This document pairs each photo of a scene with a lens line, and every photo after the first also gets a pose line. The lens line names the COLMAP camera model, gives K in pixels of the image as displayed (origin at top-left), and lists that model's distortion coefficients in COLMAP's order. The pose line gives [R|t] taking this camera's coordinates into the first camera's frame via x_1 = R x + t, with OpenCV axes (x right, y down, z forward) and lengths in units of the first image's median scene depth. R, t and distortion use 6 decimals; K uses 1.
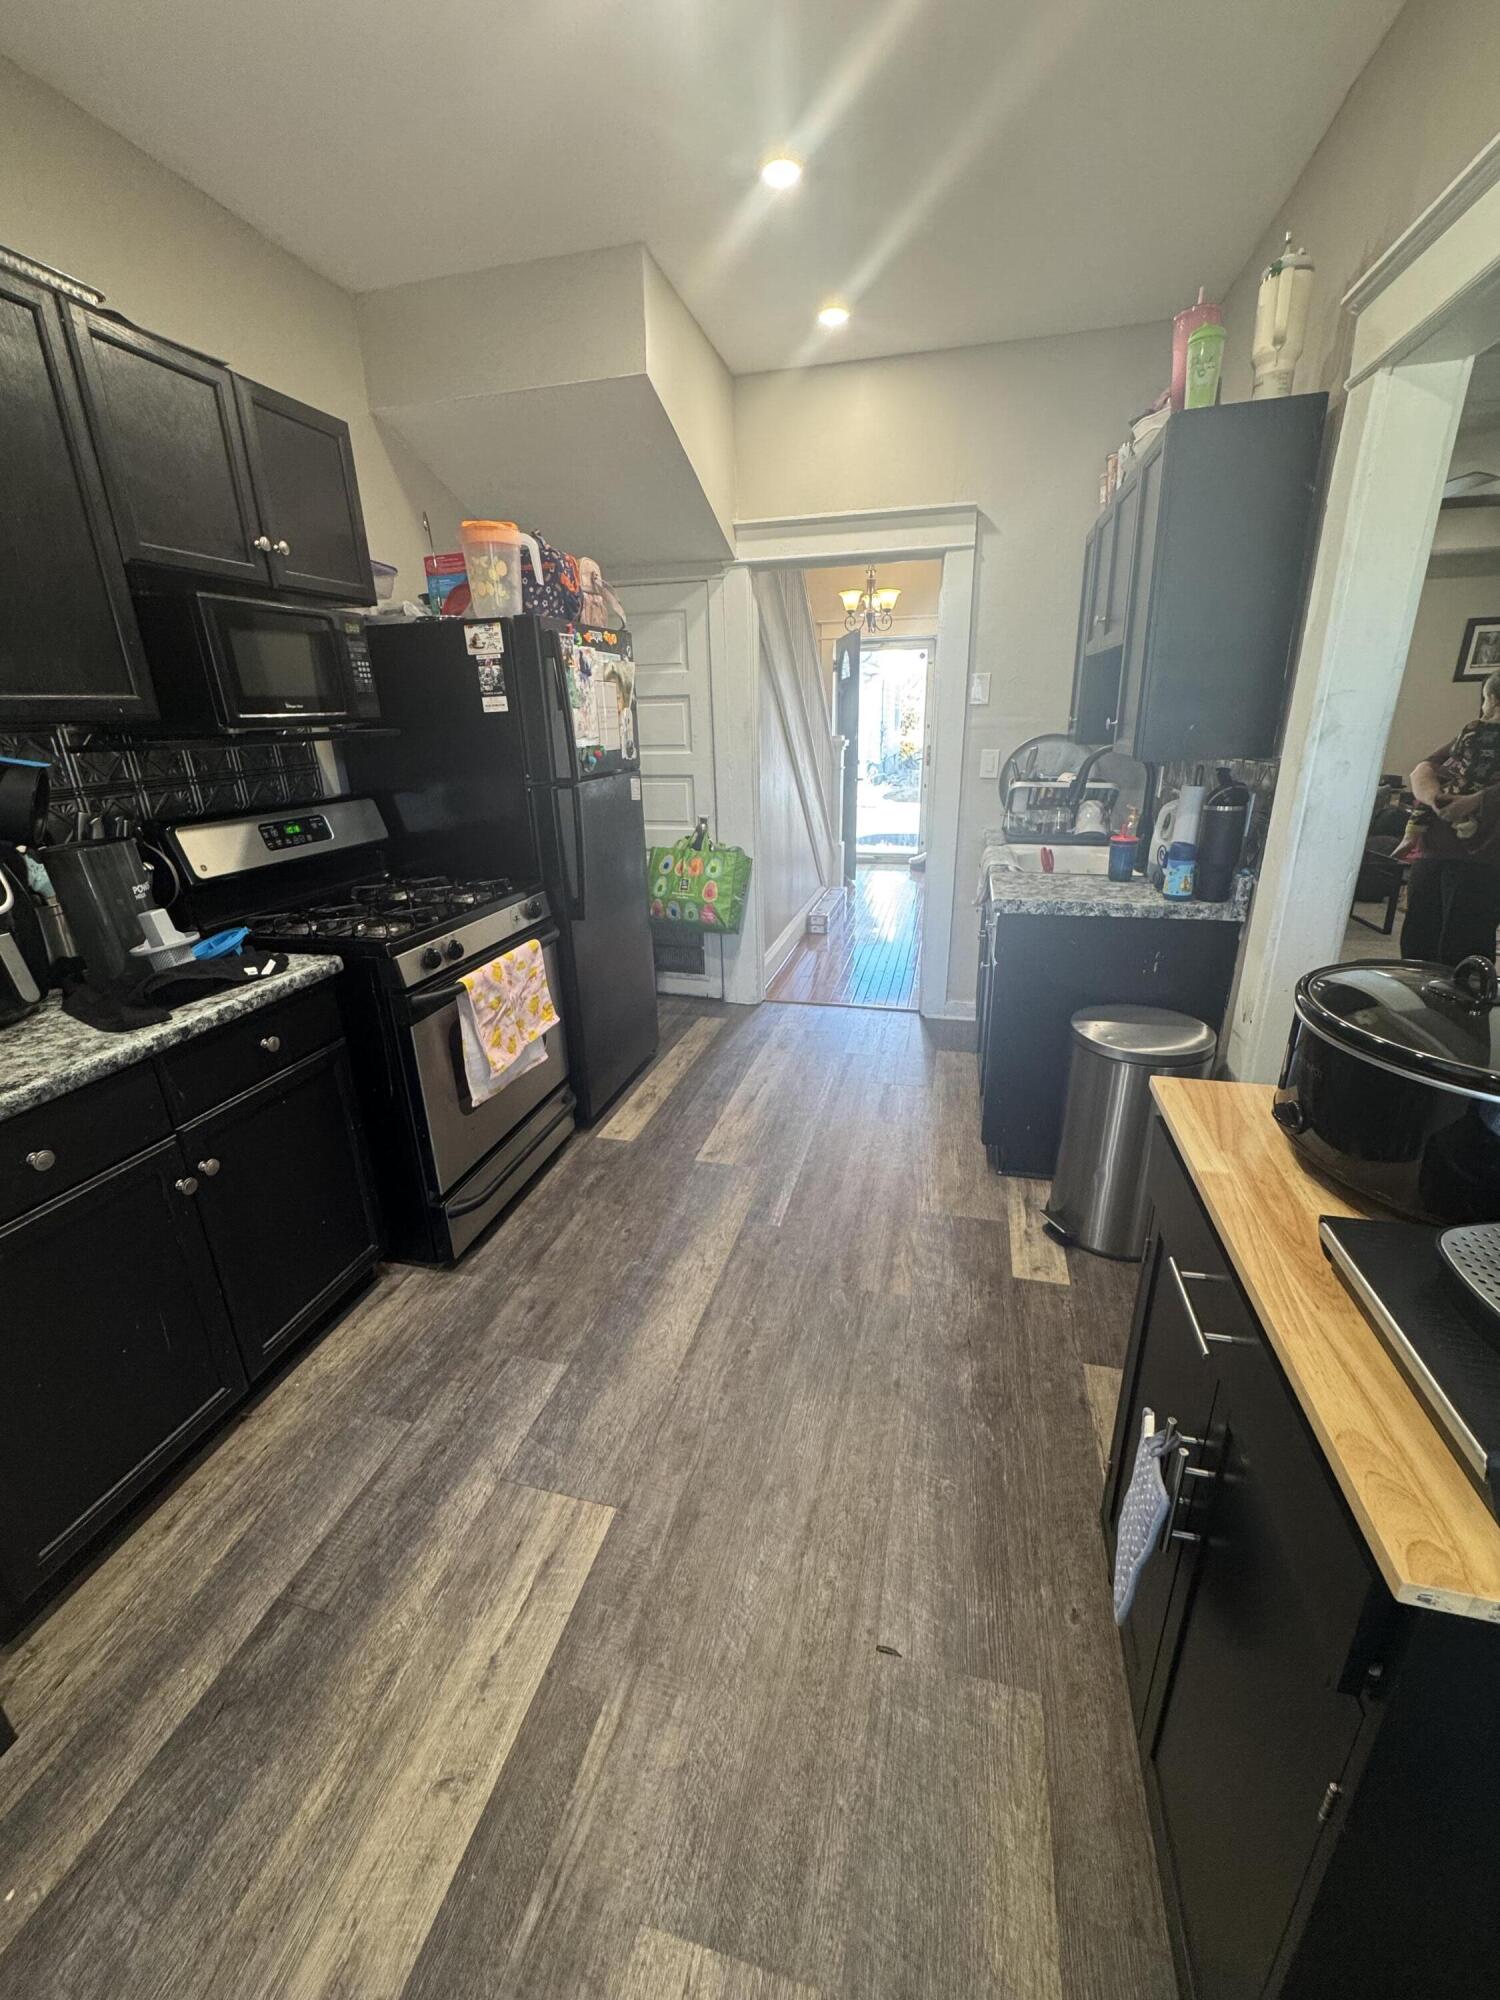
lens RADIAL K [[792.6, 0, 750.0], [0, 792.6, 995.0], [0, 0, 1]] dist [-0.001357, -0.000224]
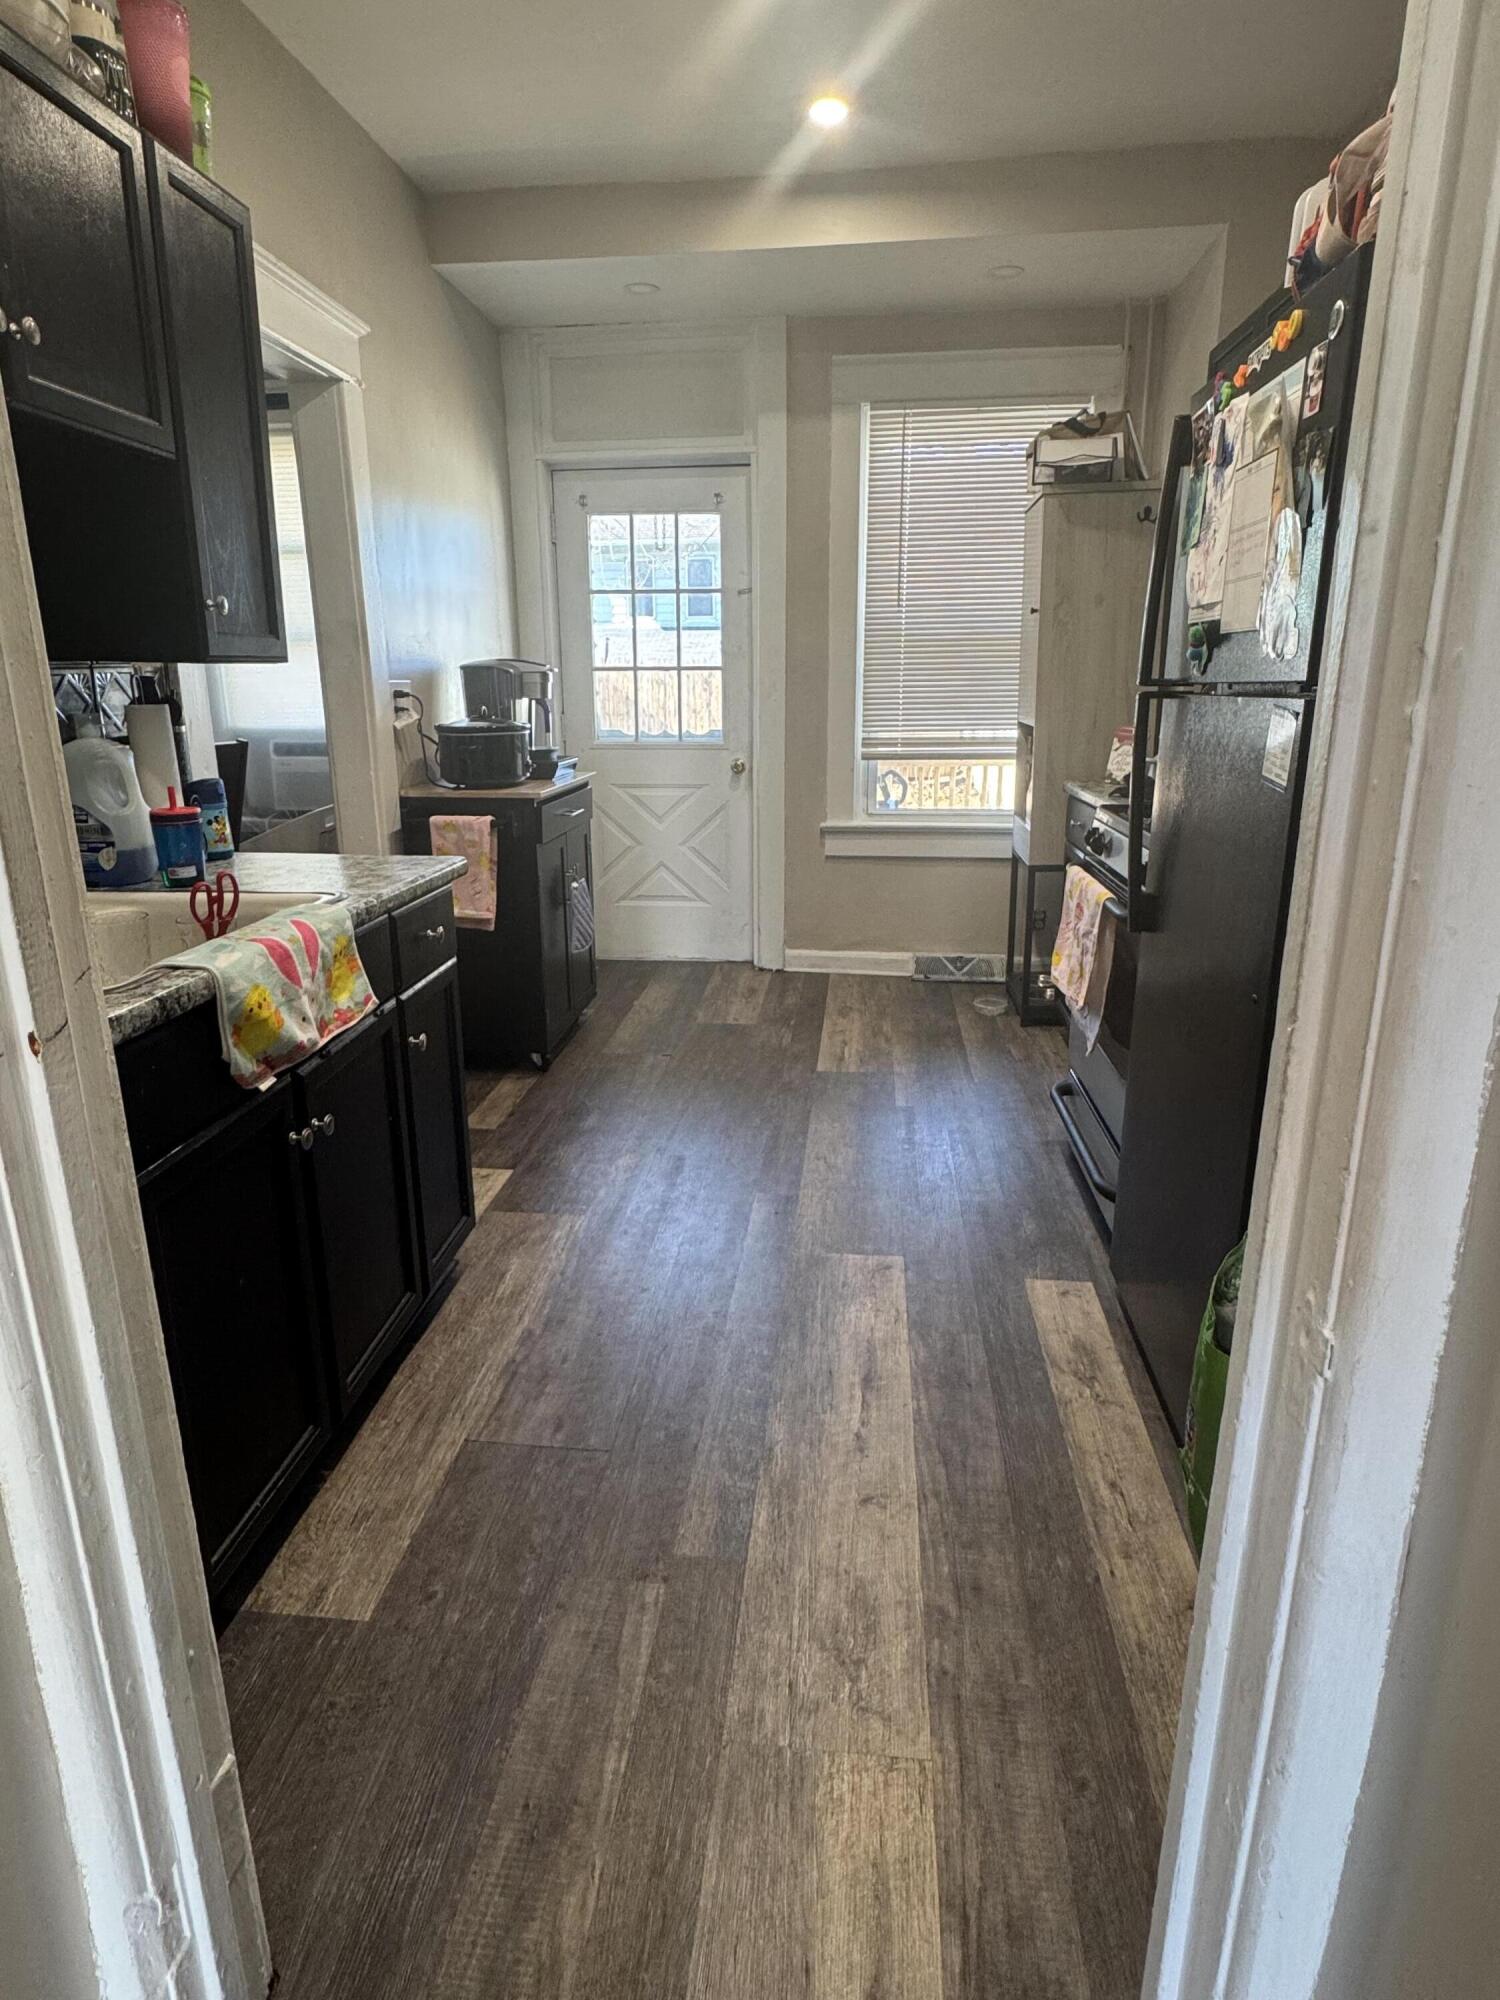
lens RADIAL K [[1113.5, 0, 745.1], [0, 1113.5, 996.2], [0, 0, 1]] dist [0.000007, -0.000004]
pose [[-0.988647, 0.072028, -0.131866, 0.224026], [-0.017876, 0.814999, 0.579187, -0.677078], [0.149188, 0.574969, -0.804459, 2.156181]]
